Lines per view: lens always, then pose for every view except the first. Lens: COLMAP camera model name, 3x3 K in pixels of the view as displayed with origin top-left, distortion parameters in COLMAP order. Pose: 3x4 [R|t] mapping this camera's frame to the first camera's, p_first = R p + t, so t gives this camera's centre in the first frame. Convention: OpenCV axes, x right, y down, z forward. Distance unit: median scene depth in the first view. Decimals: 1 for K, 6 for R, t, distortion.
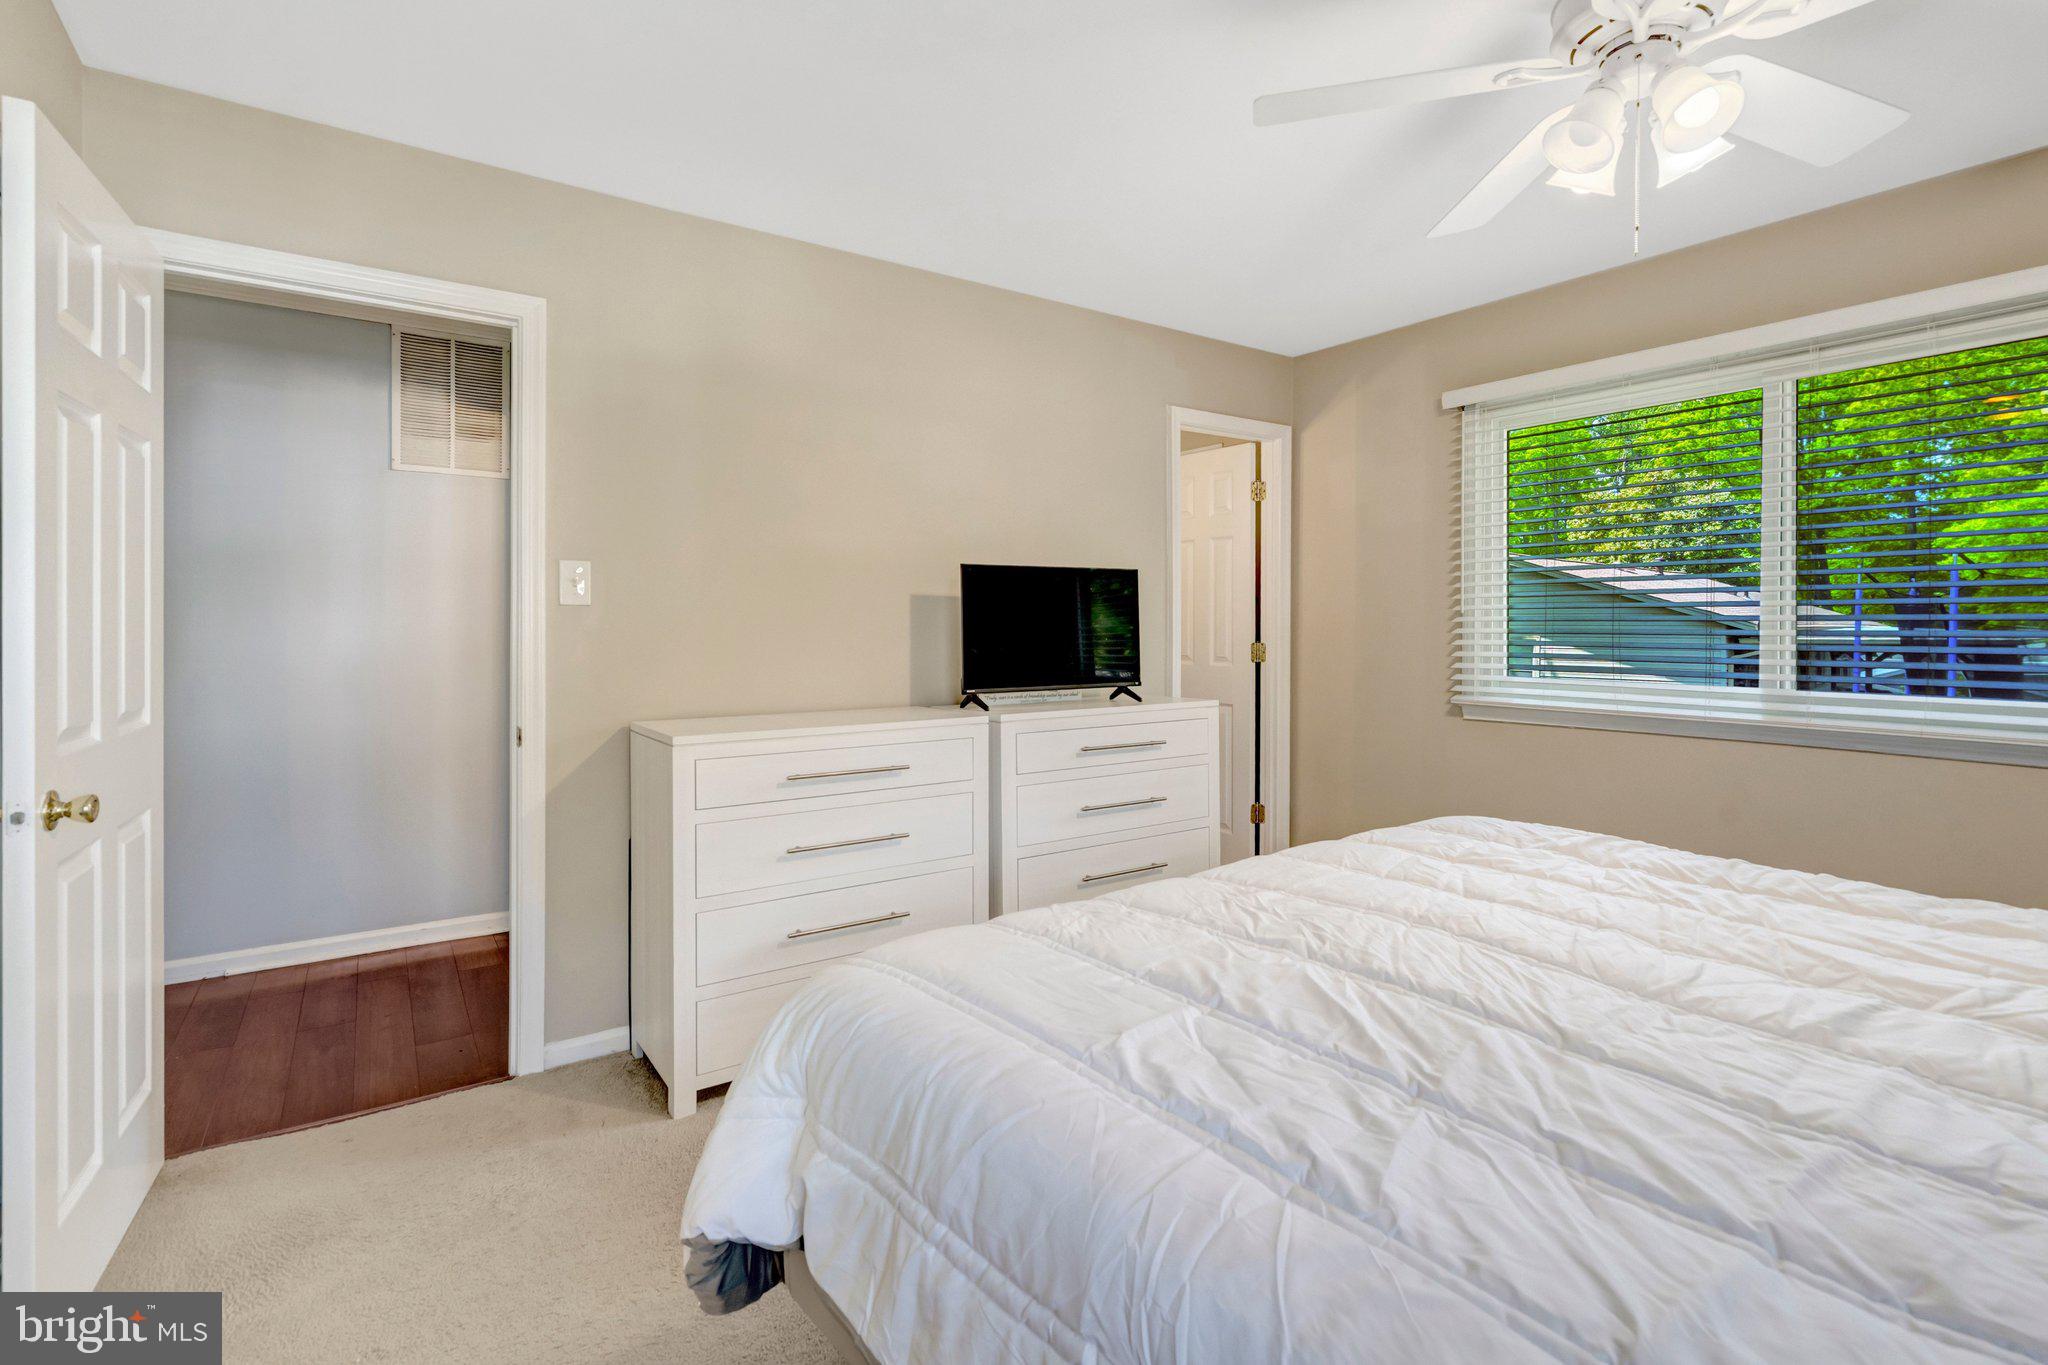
lens RADIAL K [[949.2, 0, 1024.5], [0, 949.2, 662.6], [0, 0, 1]] dist [-0.000718, 0.000191]
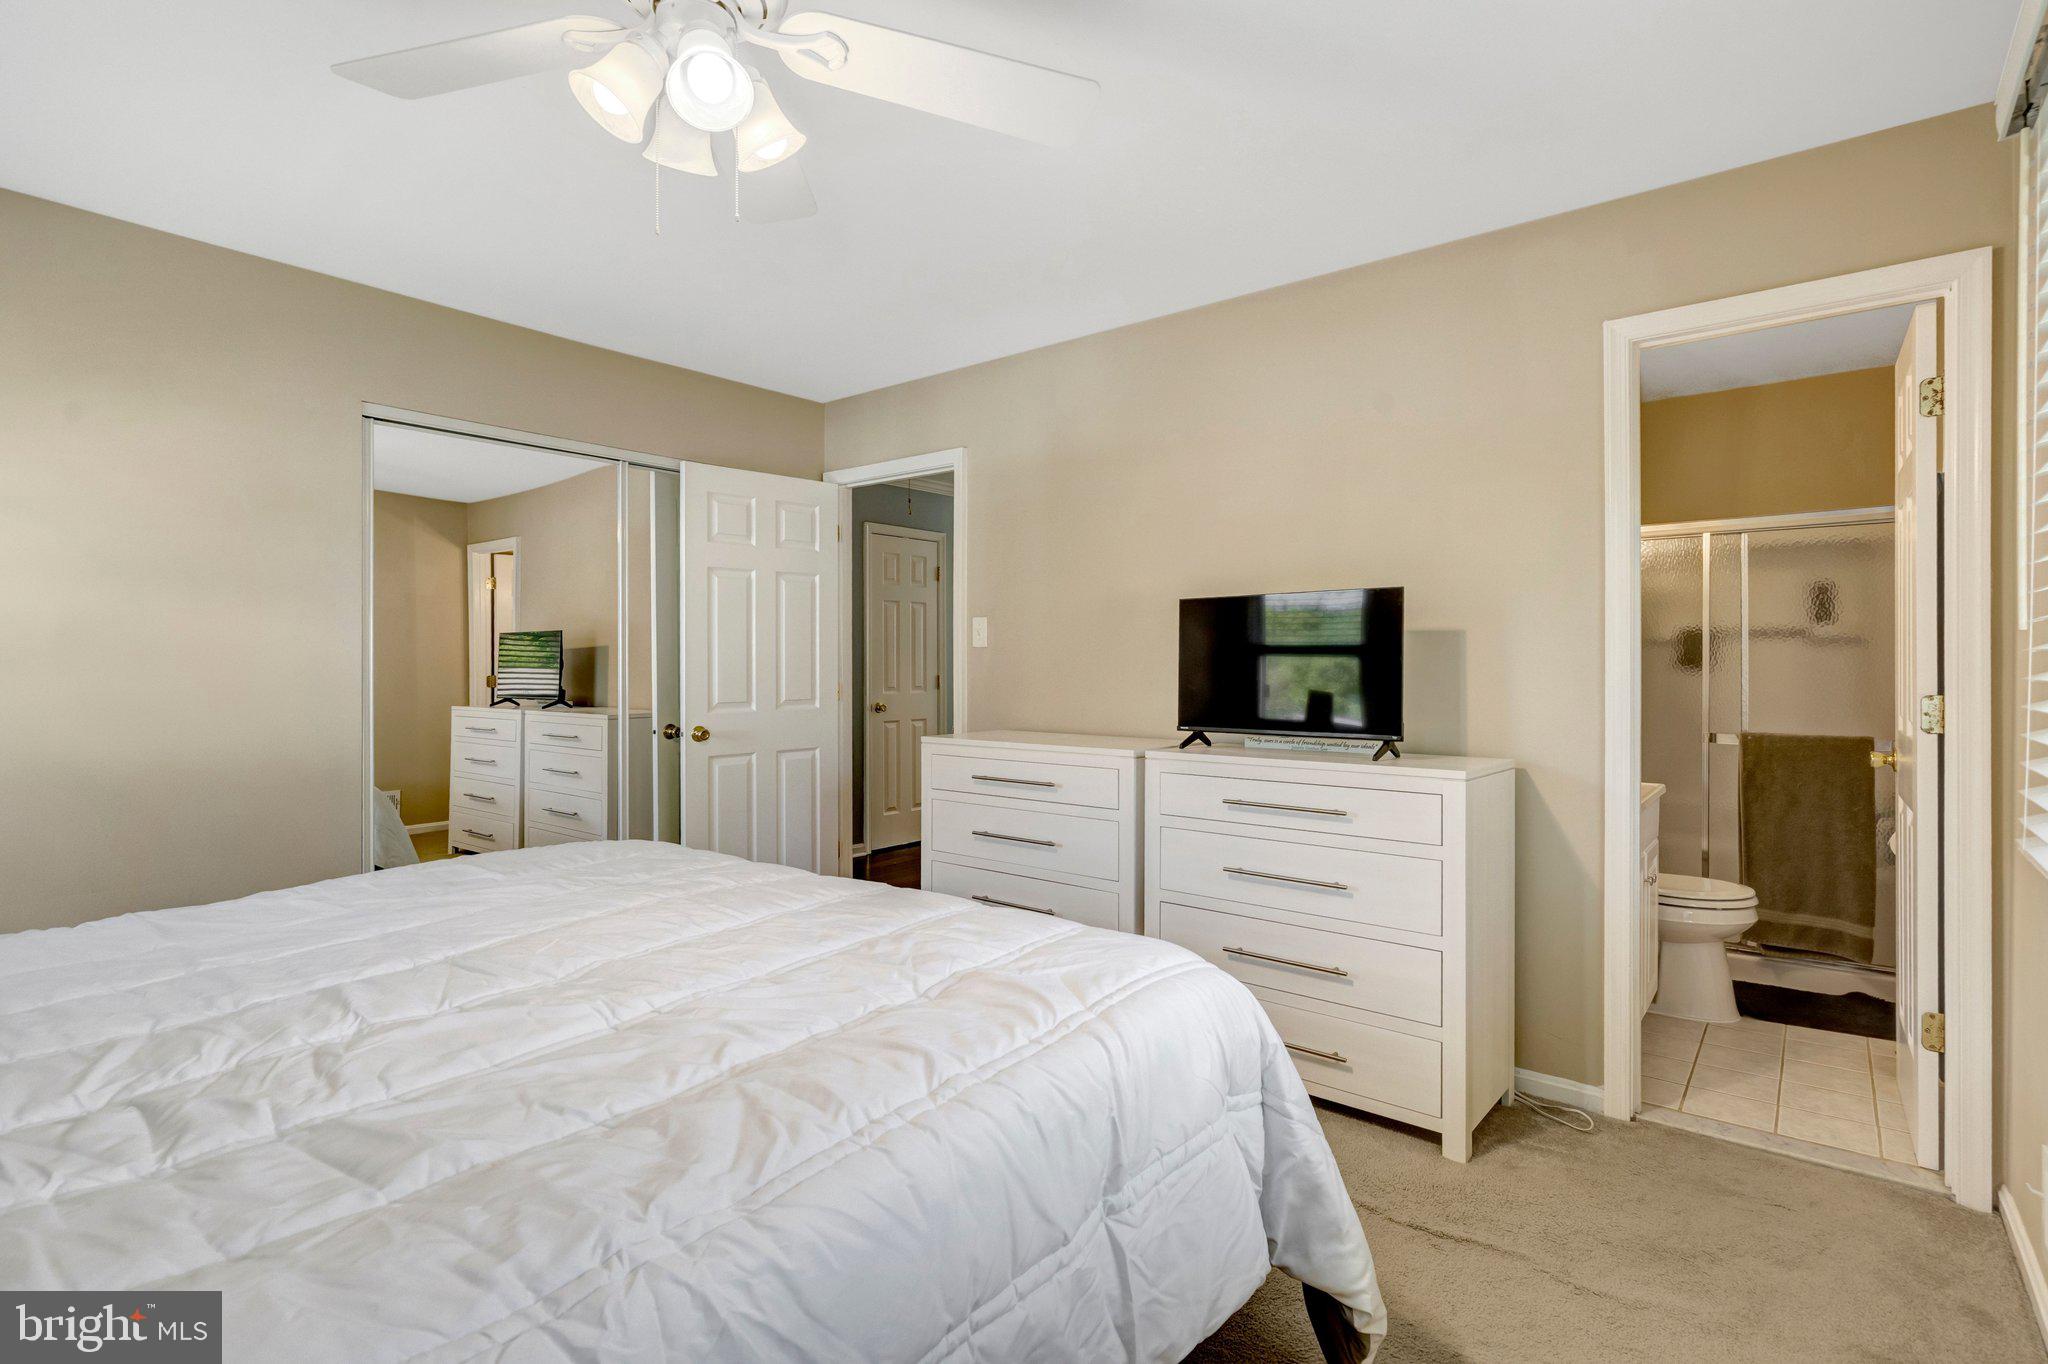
lens RADIAL K [[949.2, 0, 1024.5], [0, 949.2, 662.1], [0, 0, 1]] dist [-0.000718, 0.000191]
pose [[0.277985, 0.003331, -0.960580, 0.835373], [-0.032747, 0.999446, -0.006011, -0.025737], [0.960027, 0.033127, 0.277940, 0.548753]]
